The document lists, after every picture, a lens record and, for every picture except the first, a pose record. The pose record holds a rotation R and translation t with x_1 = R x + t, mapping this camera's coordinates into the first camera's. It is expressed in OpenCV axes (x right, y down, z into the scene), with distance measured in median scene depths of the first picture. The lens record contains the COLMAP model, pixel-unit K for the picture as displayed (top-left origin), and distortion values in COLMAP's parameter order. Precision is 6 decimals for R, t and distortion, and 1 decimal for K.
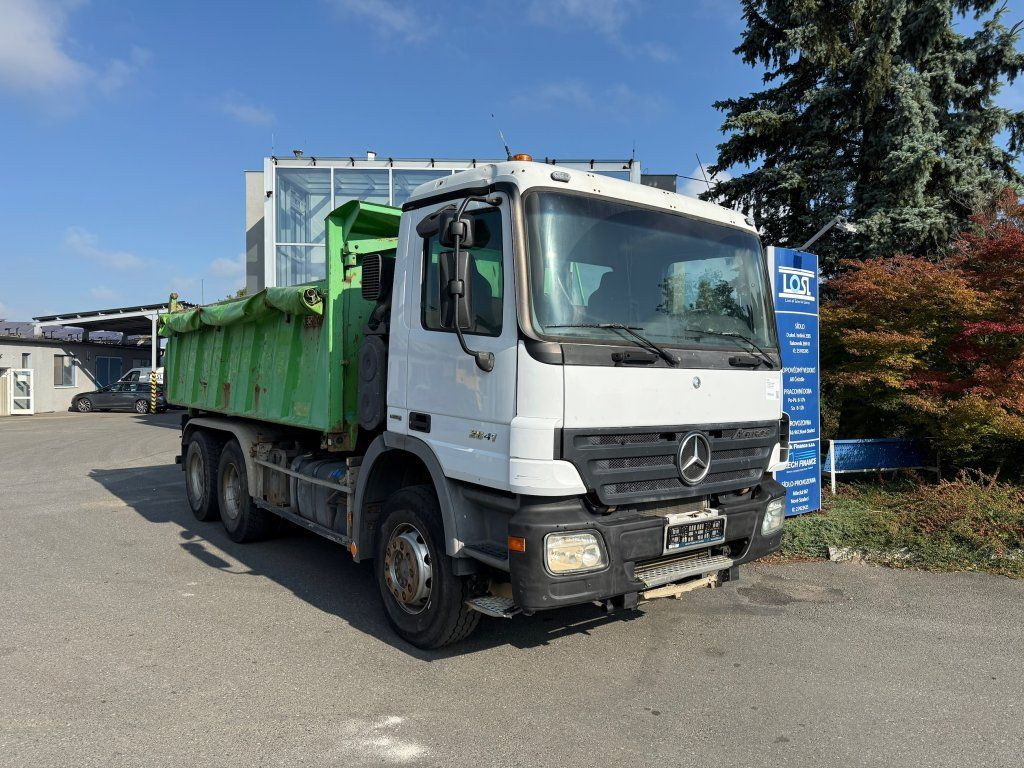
lens RADIAL K [[725.3, 0, 513.5], [0, 725.3, 381.2], [0, 0, 1]] dist [0.007318, -0.000055]
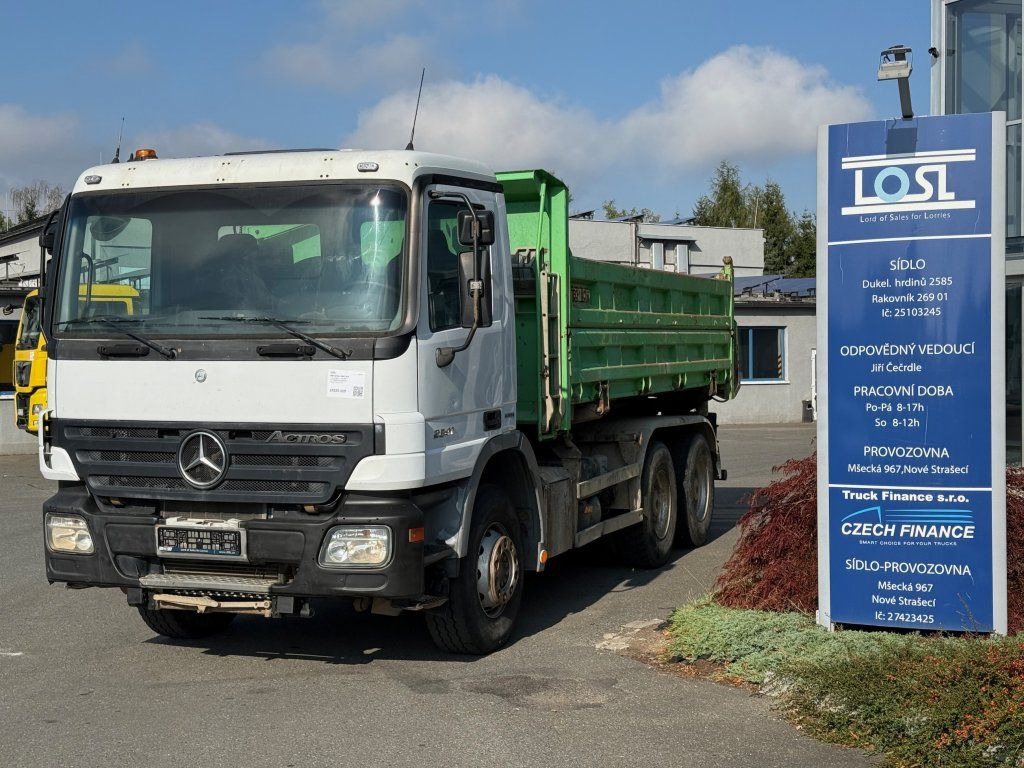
lens RADIAL K [[1492.9, 0, 511.9], [0, 1492.9, 386.3], [0, 0, 1]] dist [0.107052, 0.000000]
pose [[0.509924, 0.002241, -0.860216, 1.199158], [0.004236, 0.999978, 0.005116, 0.004129], [0.860209, -0.006253, 0.509904, 0.218894]]
